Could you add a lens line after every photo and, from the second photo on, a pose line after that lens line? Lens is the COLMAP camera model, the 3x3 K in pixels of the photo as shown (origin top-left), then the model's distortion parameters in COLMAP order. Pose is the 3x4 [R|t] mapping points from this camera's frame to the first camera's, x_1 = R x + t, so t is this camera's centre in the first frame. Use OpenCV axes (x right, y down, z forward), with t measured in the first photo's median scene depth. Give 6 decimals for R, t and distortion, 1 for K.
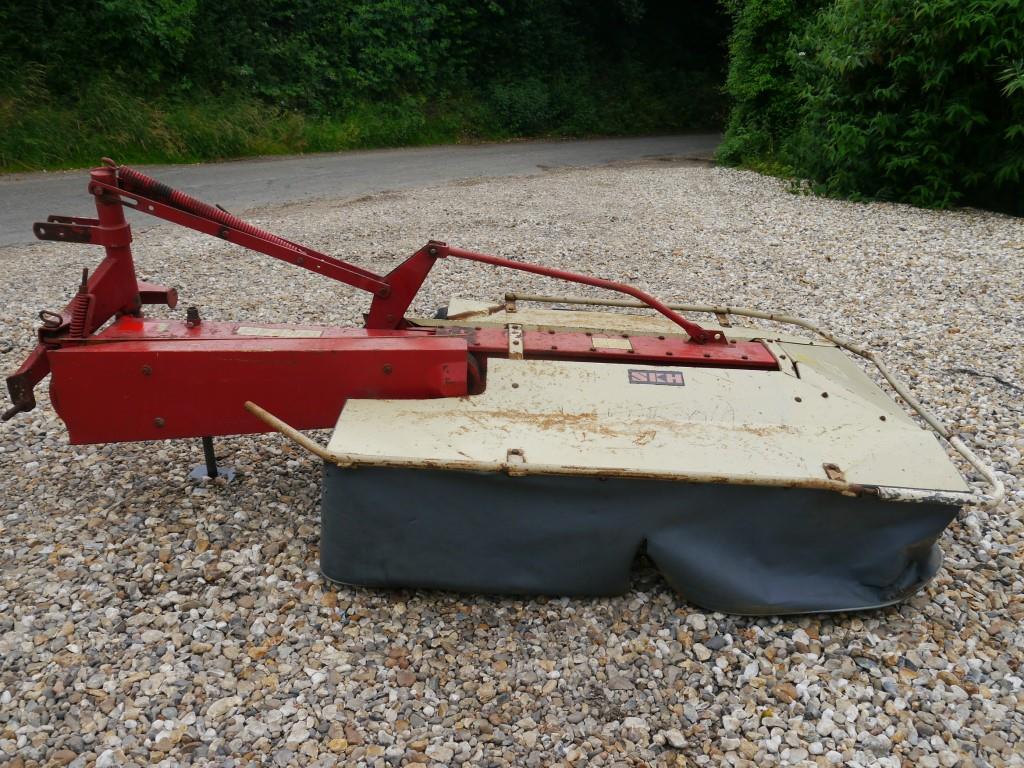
lens RADIAL K [[847.0, 0, 516.8], [0, 847.0, 382.1], [0, 0, 1]] dist [-0.024504, 0.007210]
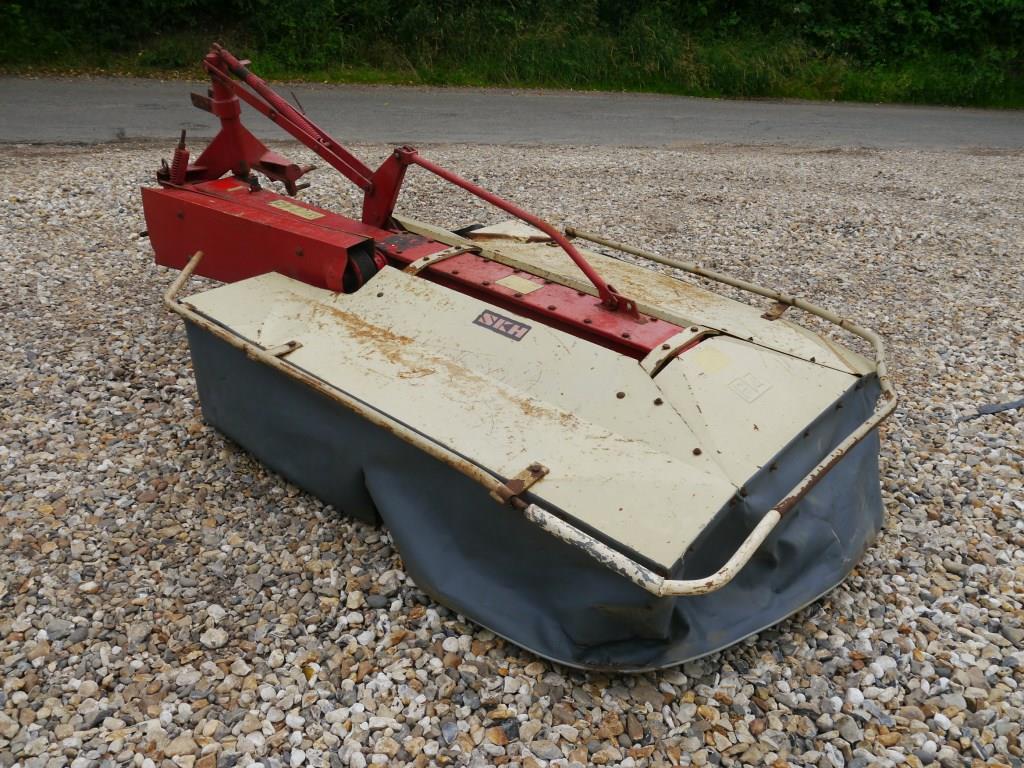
lens RADIAL K [[847.0, 0, 516.8], [0, 847.0, 382.1], [0, 0, 1]] dist [-0.024504, 0.007210]
pose [[0.752885, 0.290450, -0.590596, 0.677535], [-0.256728, 0.955874, 0.142816, -0.074654], [0.606016, 0.044098, 0.794229, 0.284321]]
